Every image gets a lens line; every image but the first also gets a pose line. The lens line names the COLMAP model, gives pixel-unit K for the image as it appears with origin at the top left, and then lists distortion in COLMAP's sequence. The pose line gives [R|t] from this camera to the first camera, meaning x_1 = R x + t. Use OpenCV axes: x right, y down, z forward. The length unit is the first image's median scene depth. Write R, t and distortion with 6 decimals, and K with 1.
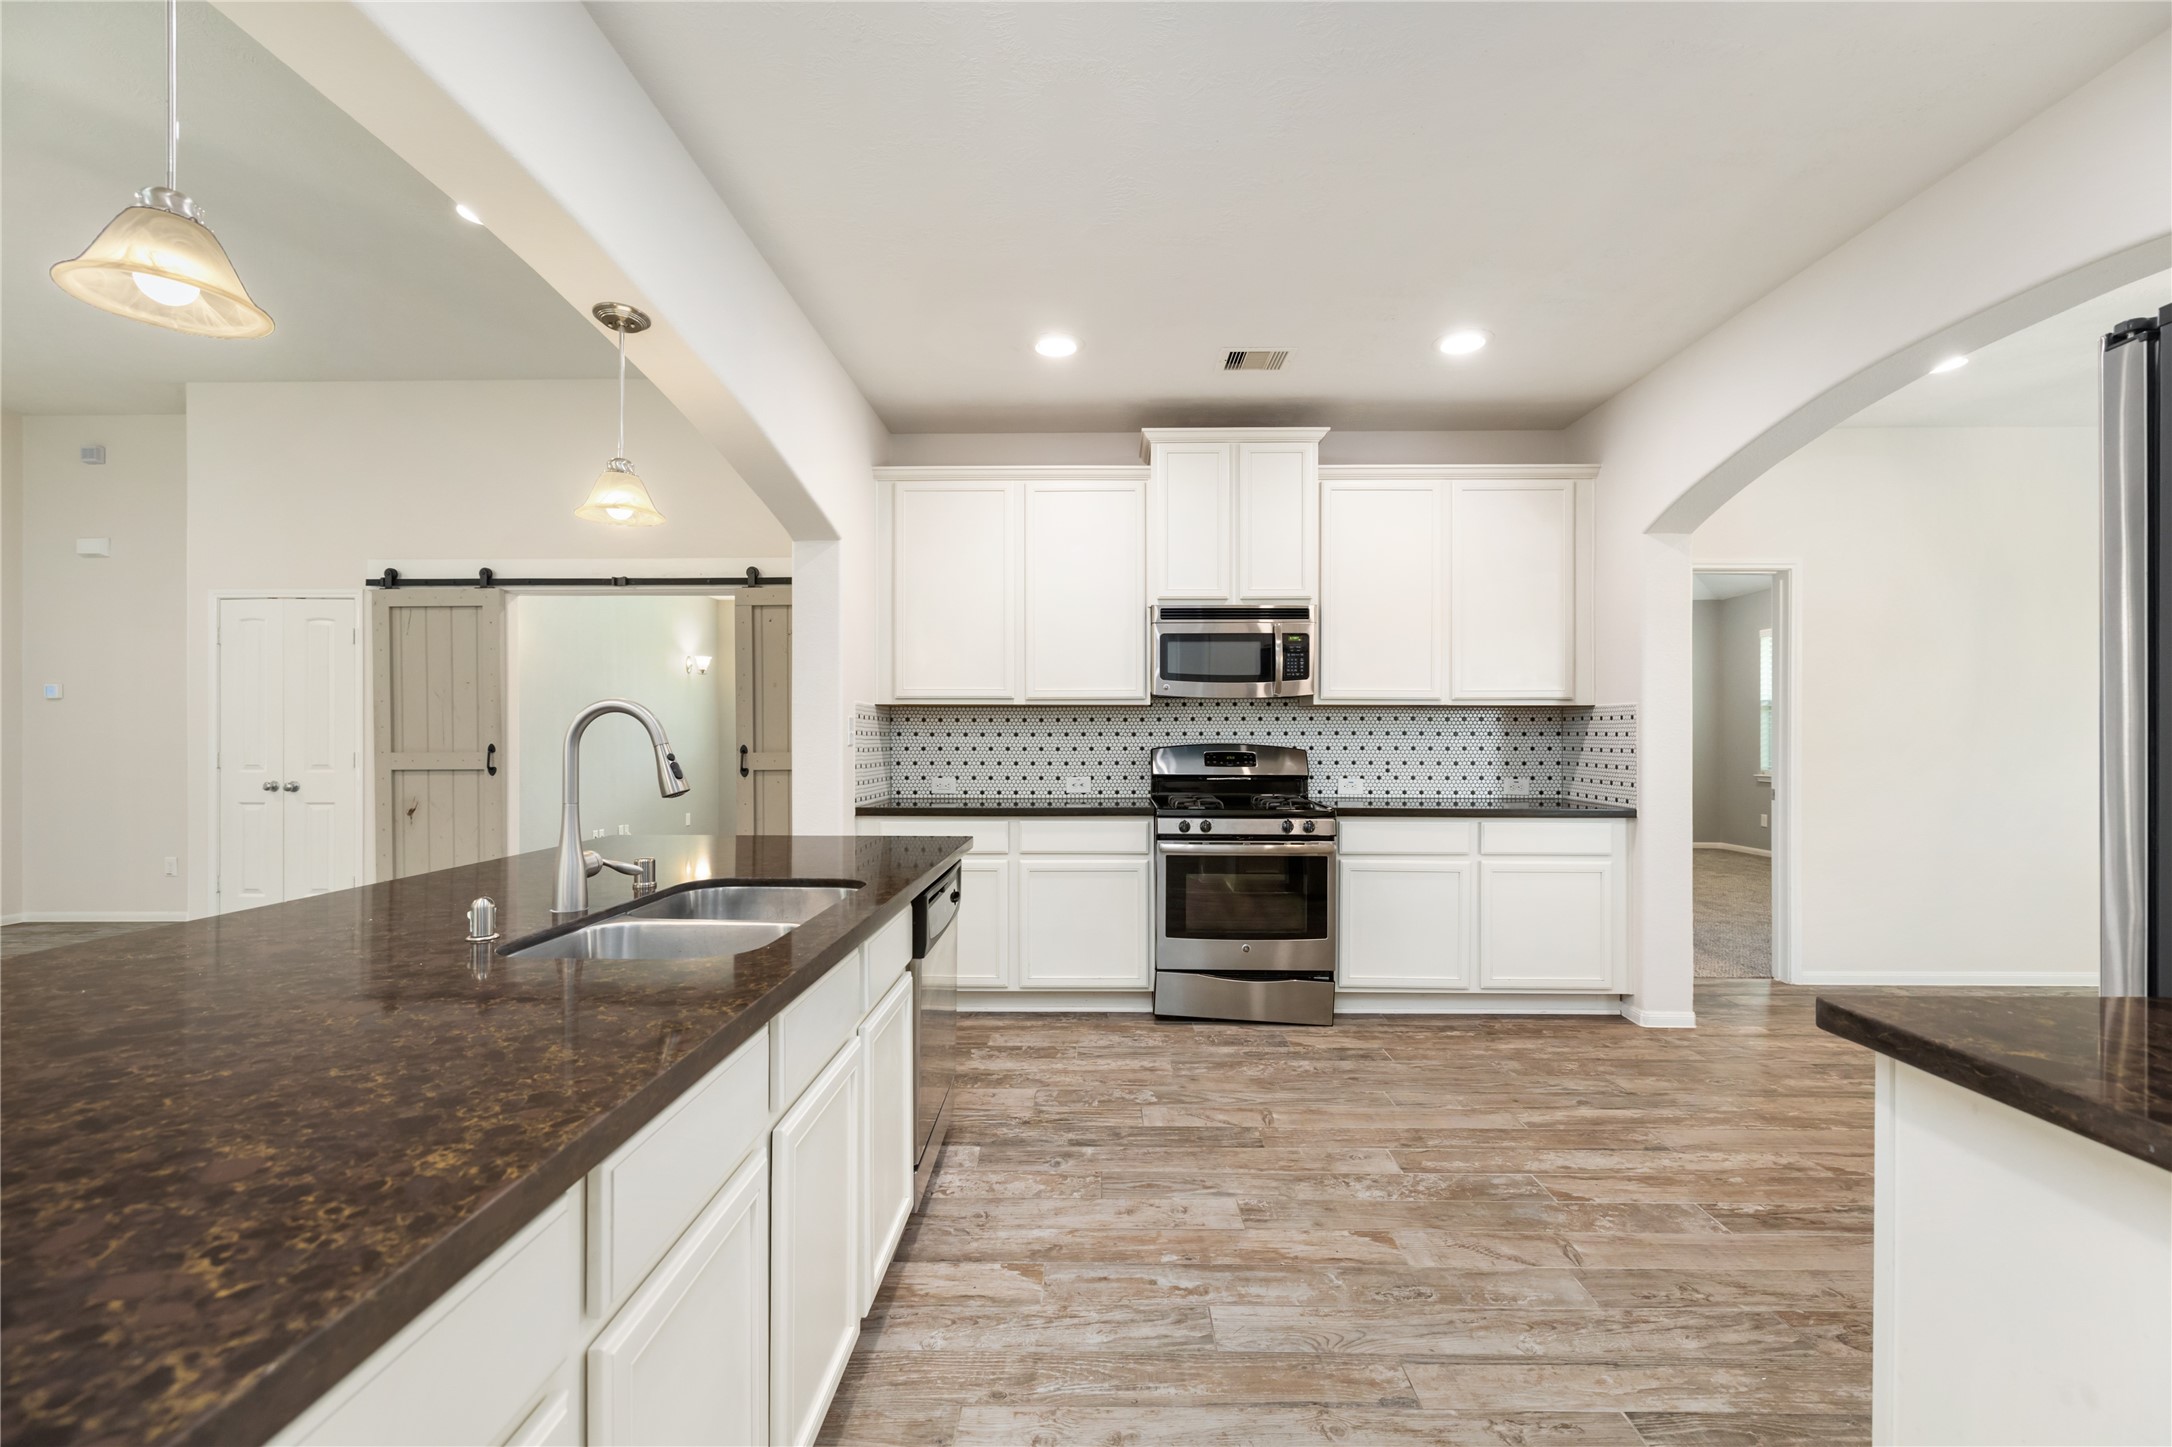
lens RADIAL K [[923.2, 0, 1093.3], [0, 923.2, 735.3], [0, 0, 1]] dist [-0.004907, -0.000197]
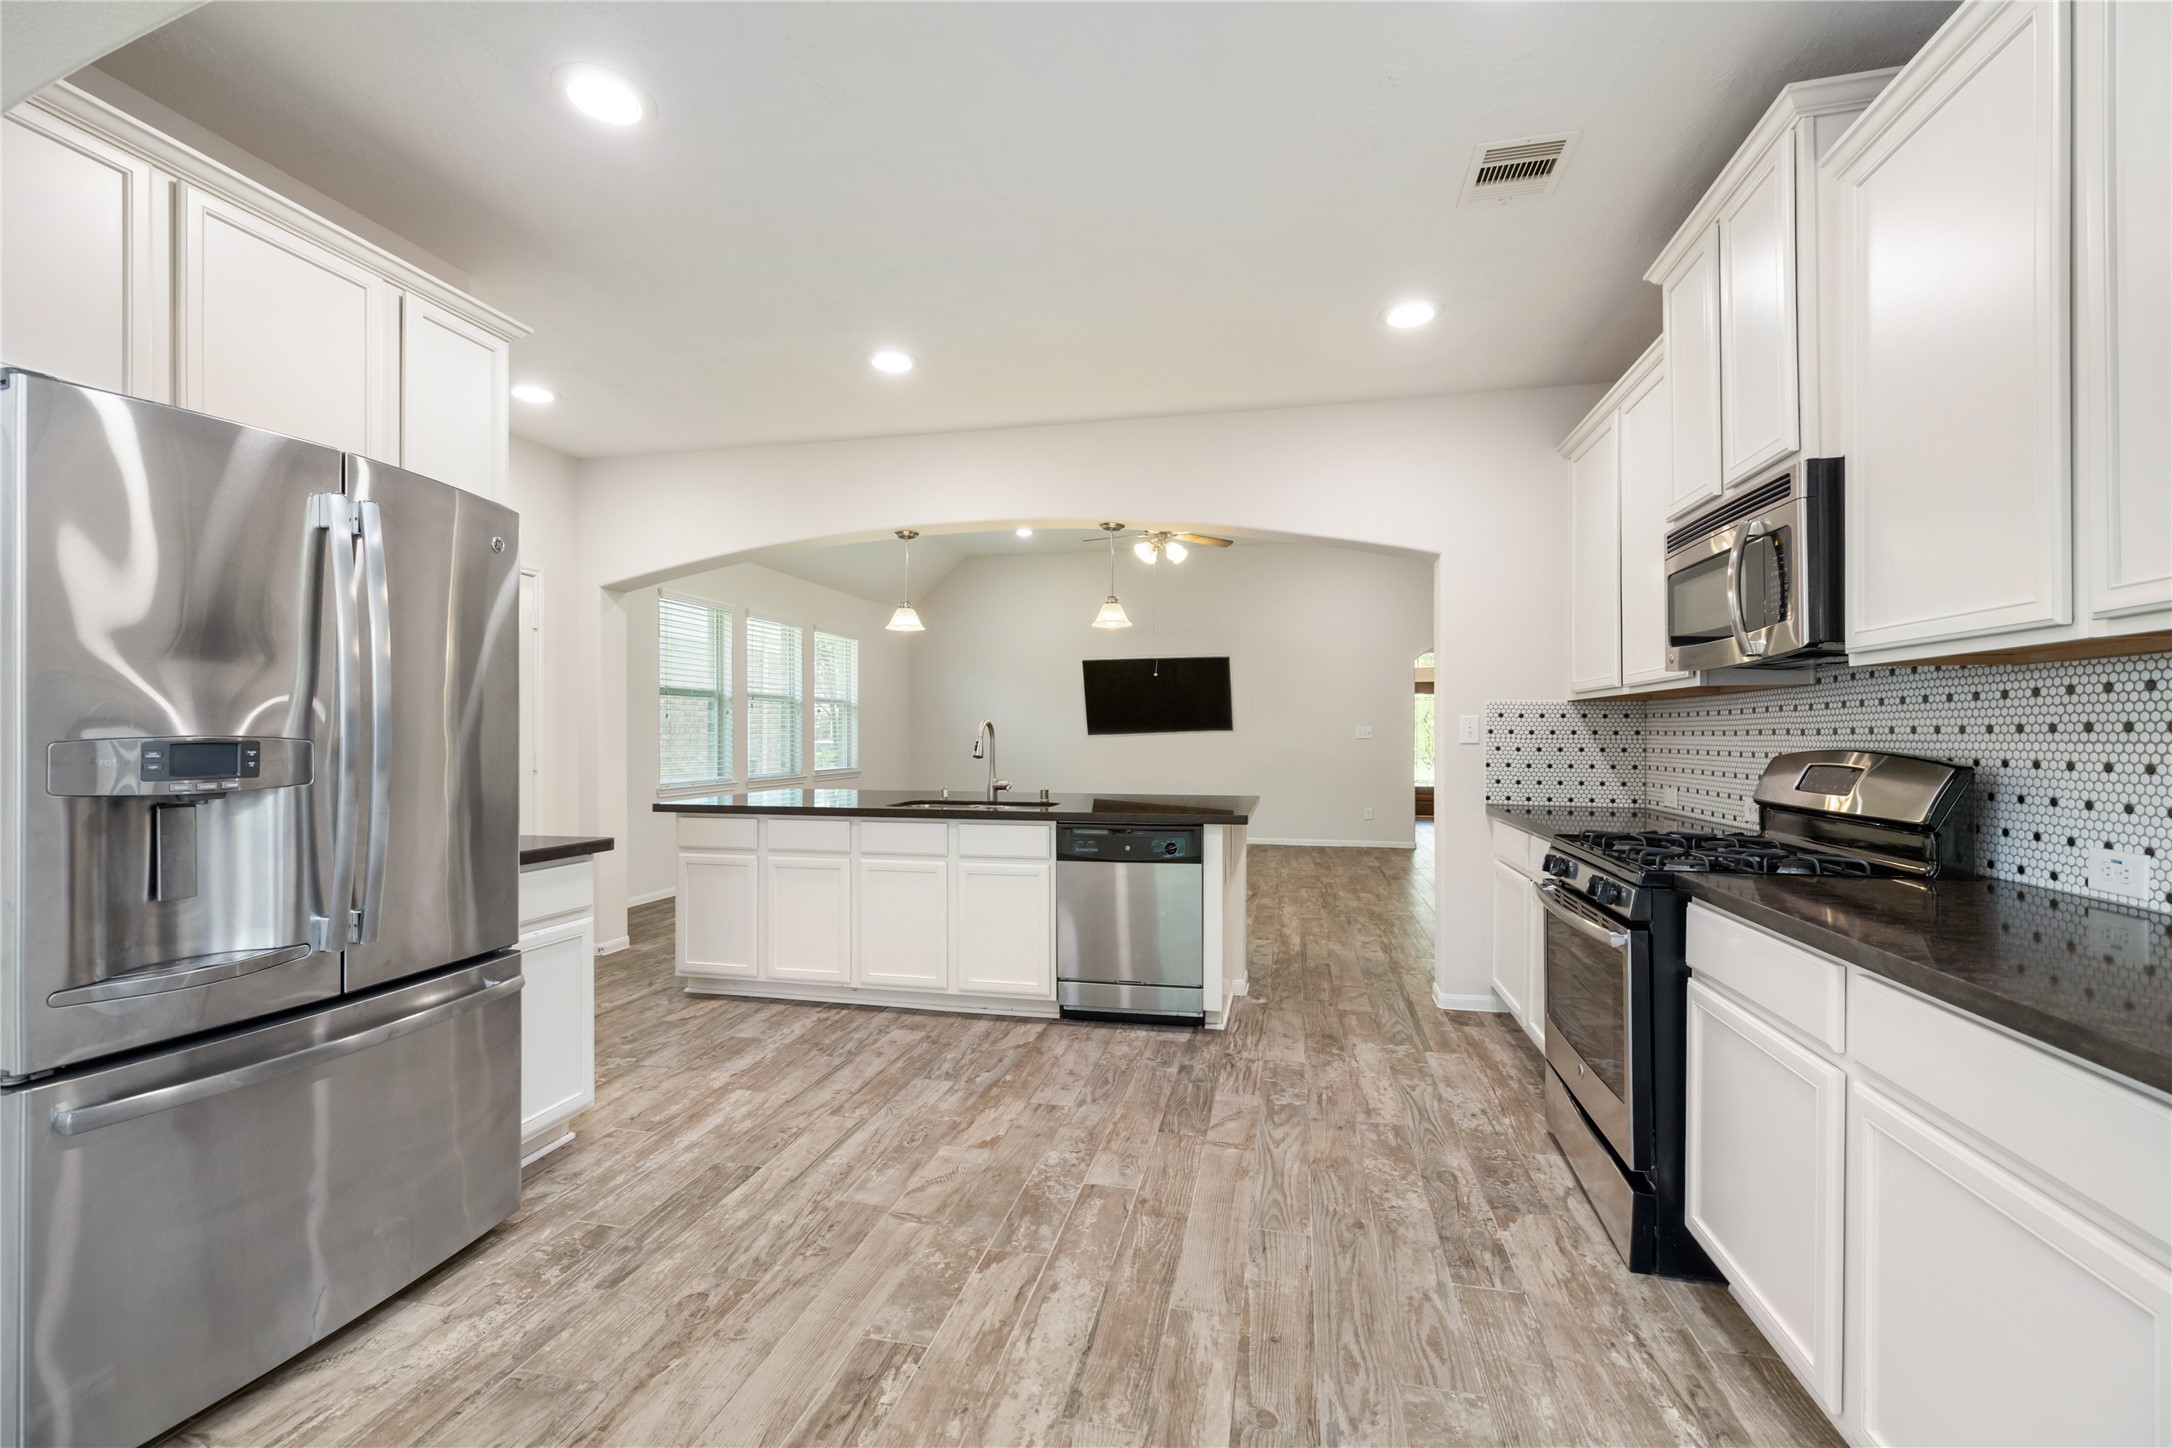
lens RADIAL K [[923.2, 0, 1093.2], [0, 923.2, 730.3], [0, 0, 1]] dist [-0.004907, -0.000197]
pose [[-0.205144, -0.002431, -0.978729, 1.291688], [-0.001885, 0.999996, -0.002088, -0.002195], [0.978730, 0.001416, -0.205147, 1.210346]]
